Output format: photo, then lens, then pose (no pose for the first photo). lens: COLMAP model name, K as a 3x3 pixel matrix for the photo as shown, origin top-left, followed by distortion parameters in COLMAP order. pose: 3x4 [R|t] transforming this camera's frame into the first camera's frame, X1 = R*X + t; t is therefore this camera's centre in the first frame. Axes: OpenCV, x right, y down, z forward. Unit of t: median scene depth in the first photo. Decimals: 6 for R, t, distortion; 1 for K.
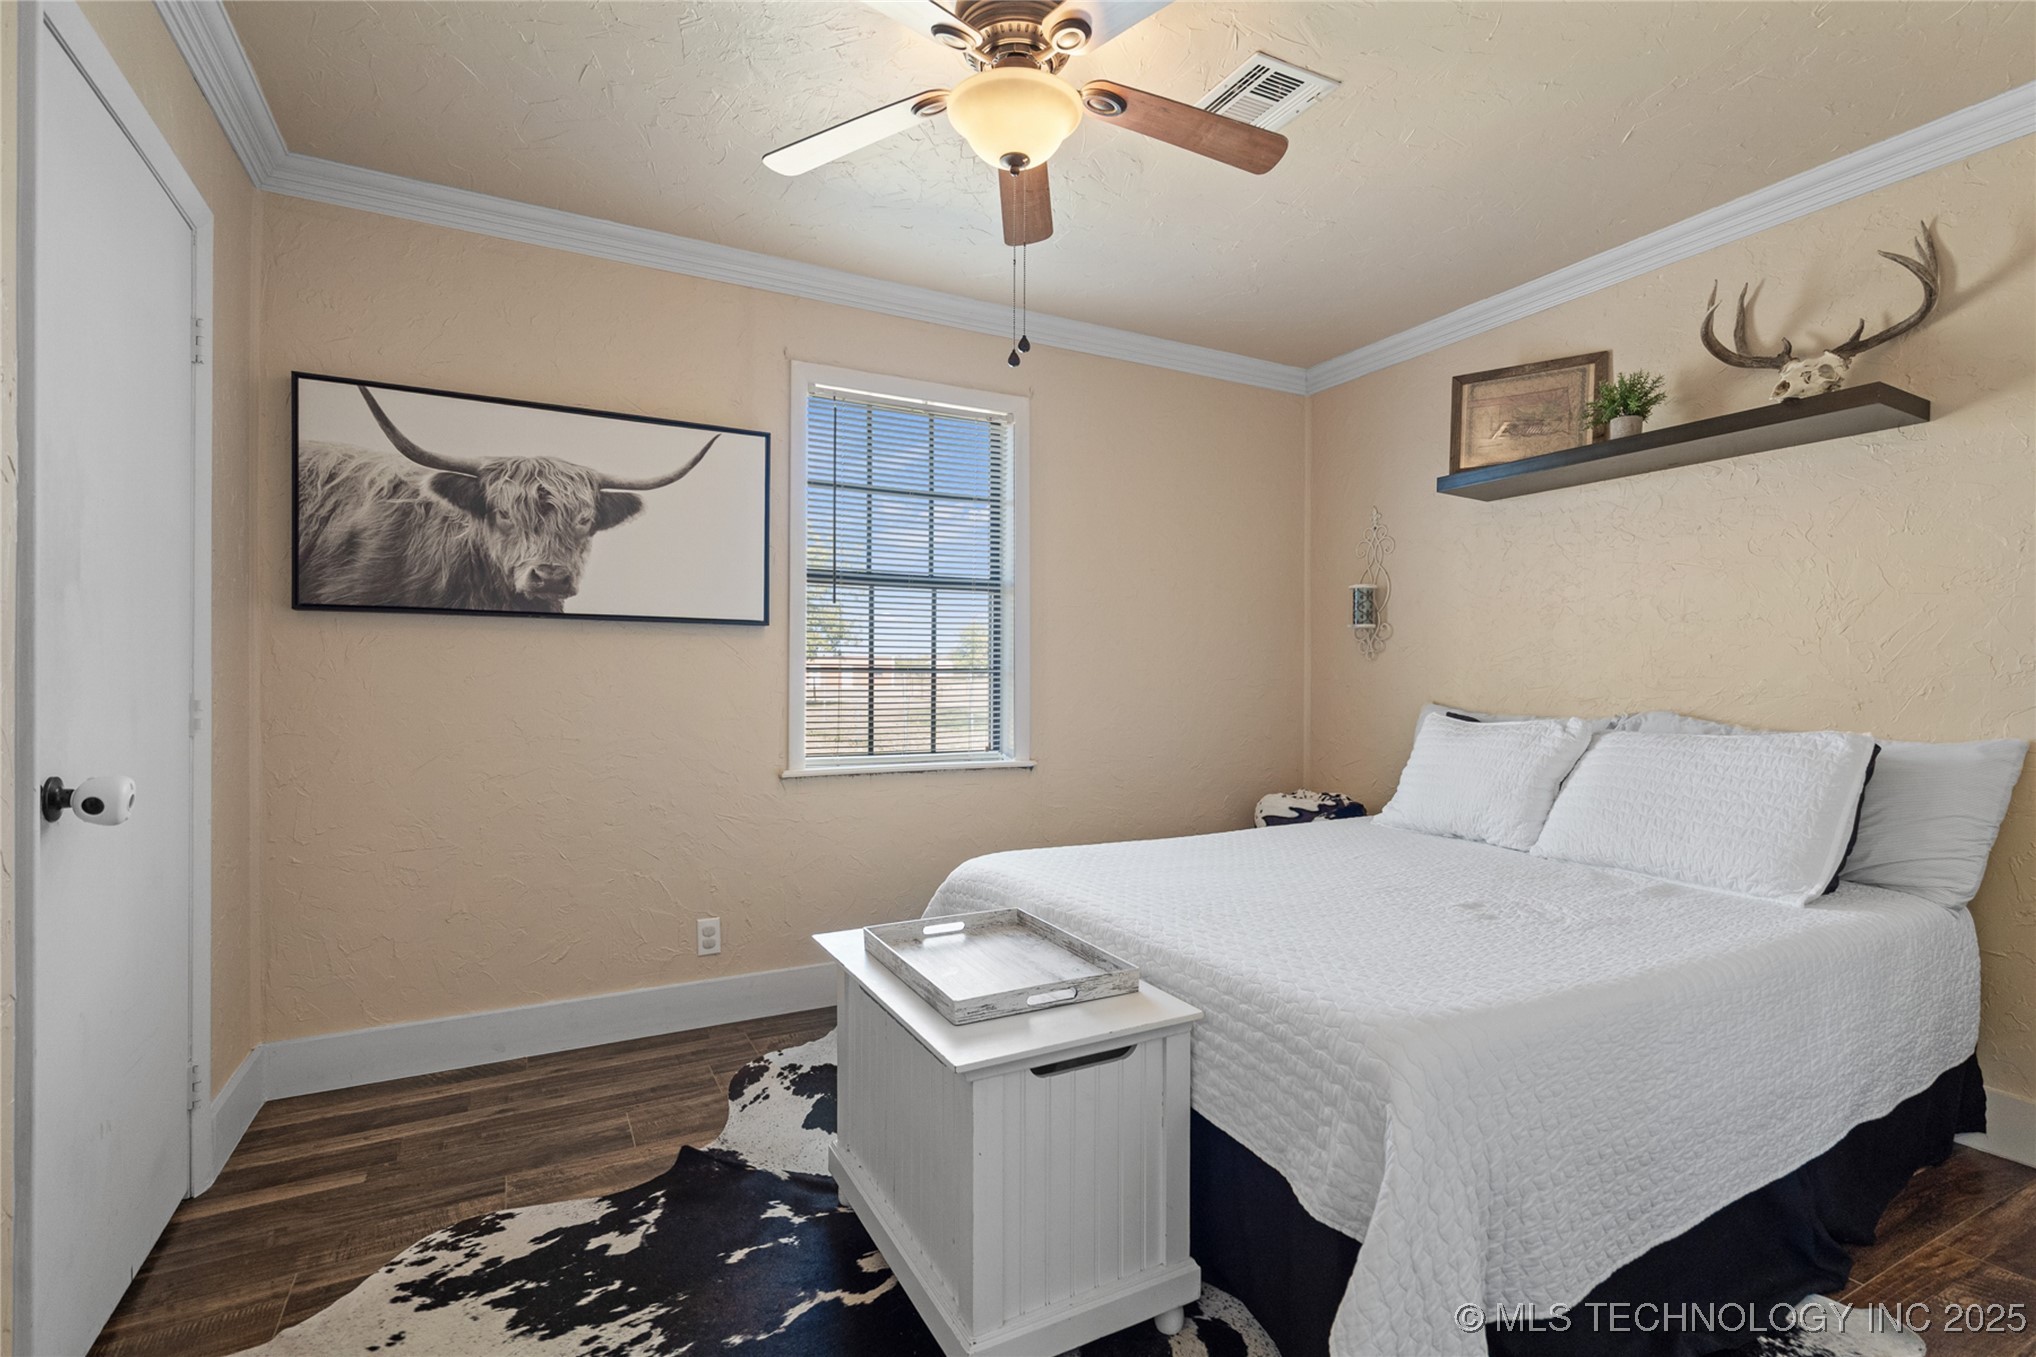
lens RADIAL K [[961.7, 0, 1030.4], [0, 961.7, 677.9], [0, 0, 1]] dist [-0.005302, 0.002713]
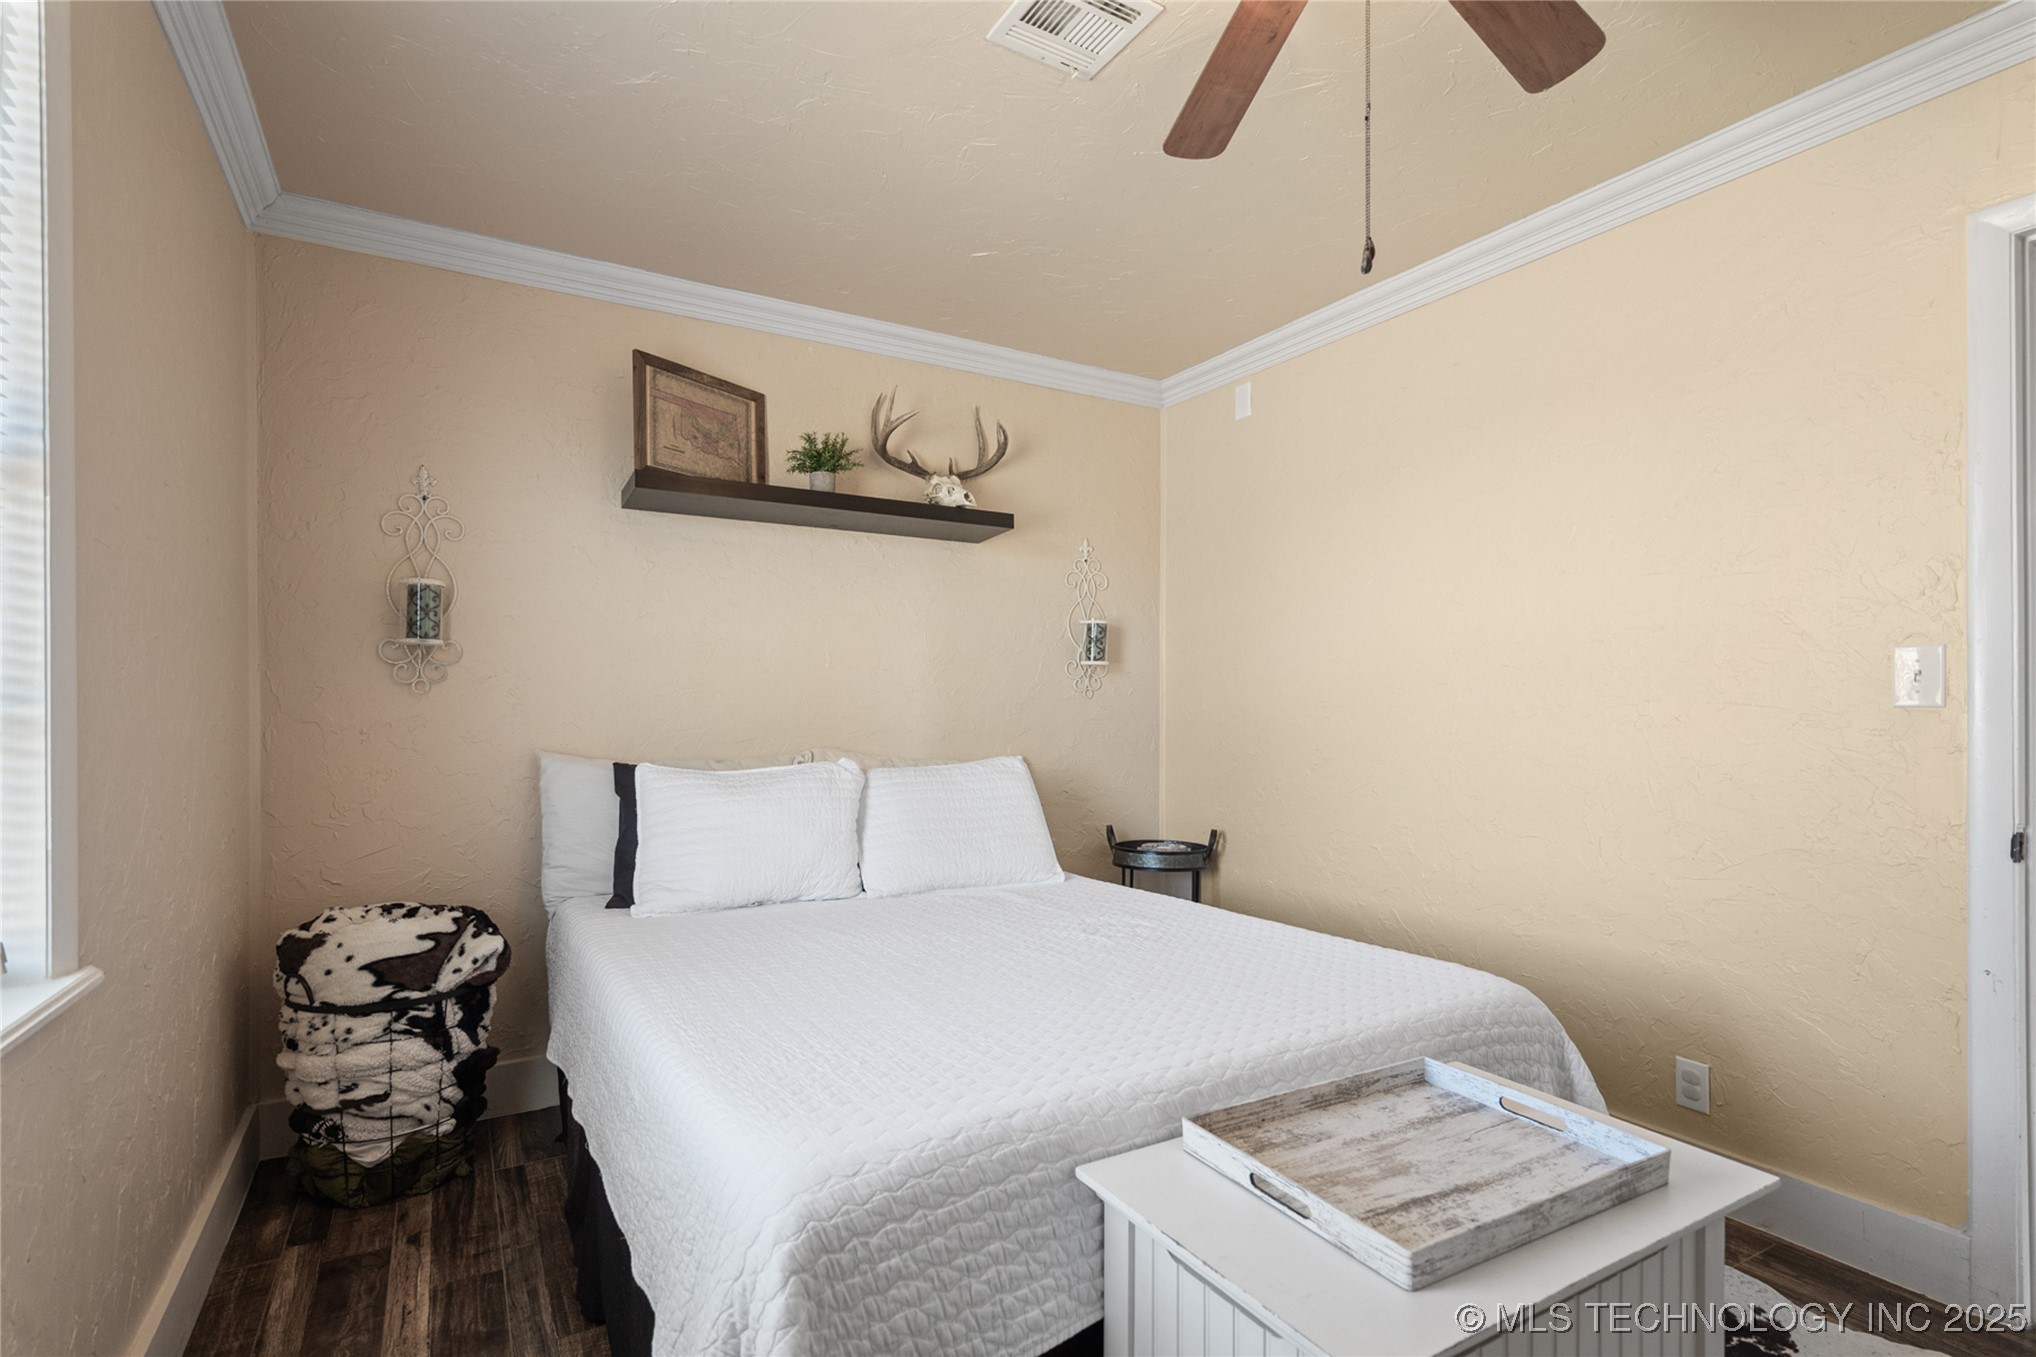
lens RADIAL K [[961.7, 0, 1016.2], [0, 961.7, 696.7], [0, 0, 1]] dist [-0.005302, 0.002713]
pose [[-0.032143, 0.015613, 0.999361, -0.472901], [0.001605, 0.999877, -0.015570, -0.007905], [-0.999482, 0.001103, -0.032164, 0.878620]]
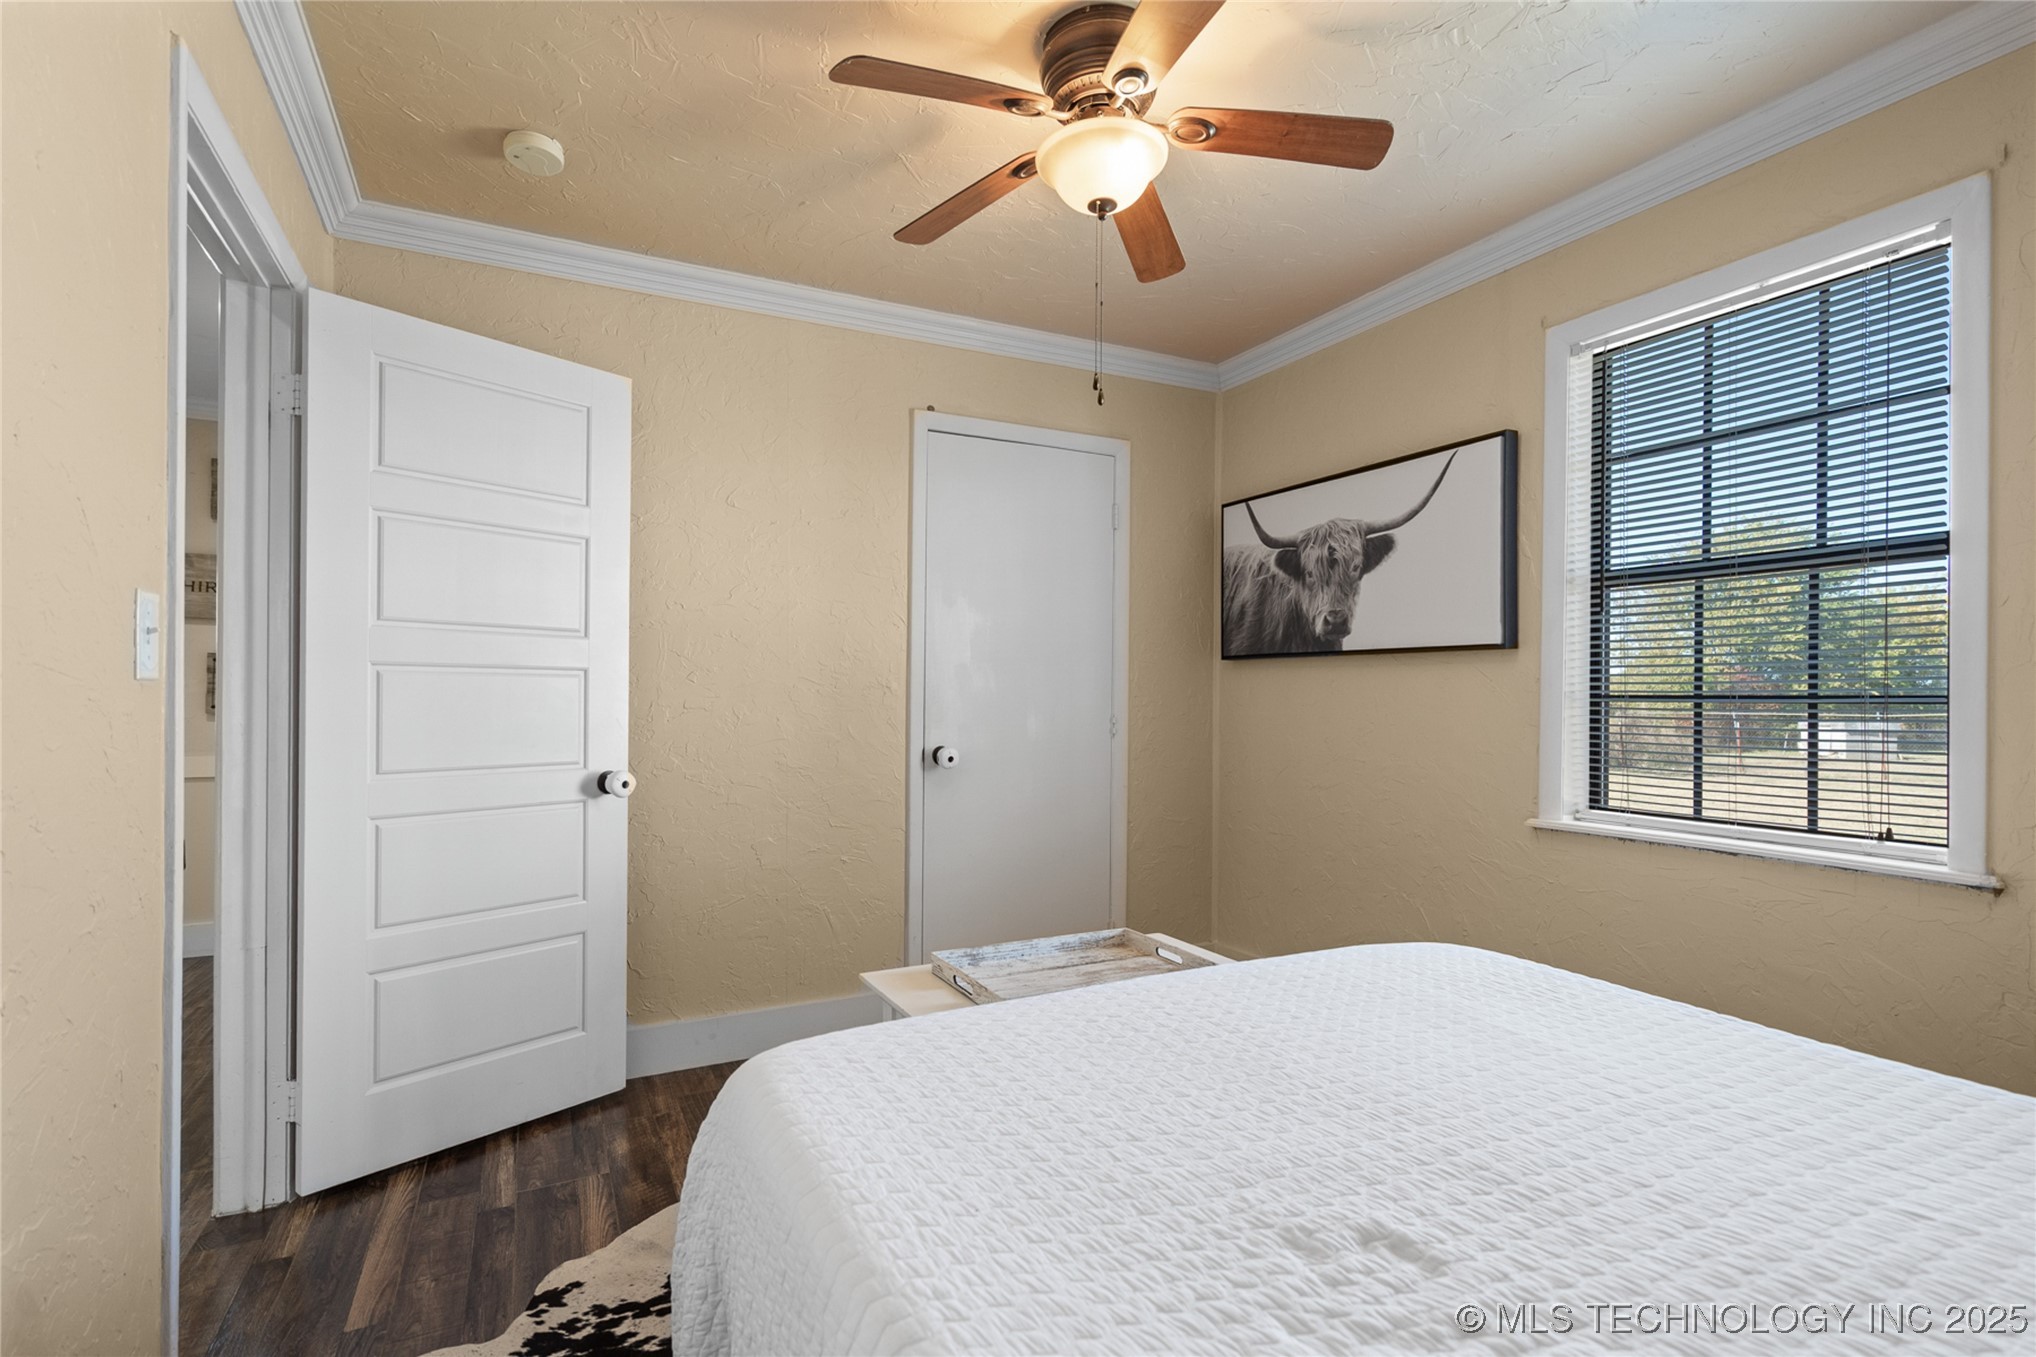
lens RADIAL K [[961.7, 0, 1025.7], [0, 961.7, 691.0], [0, 0, 1]] dist [-0.005302, 0.002713]
pose [[-0.025237, -0.011889, -0.999611, 0.691836], [-0.009069, 0.999891, -0.011663, -0.001649], [0.999640, 0.008771, -0.025342, 0.657964]]
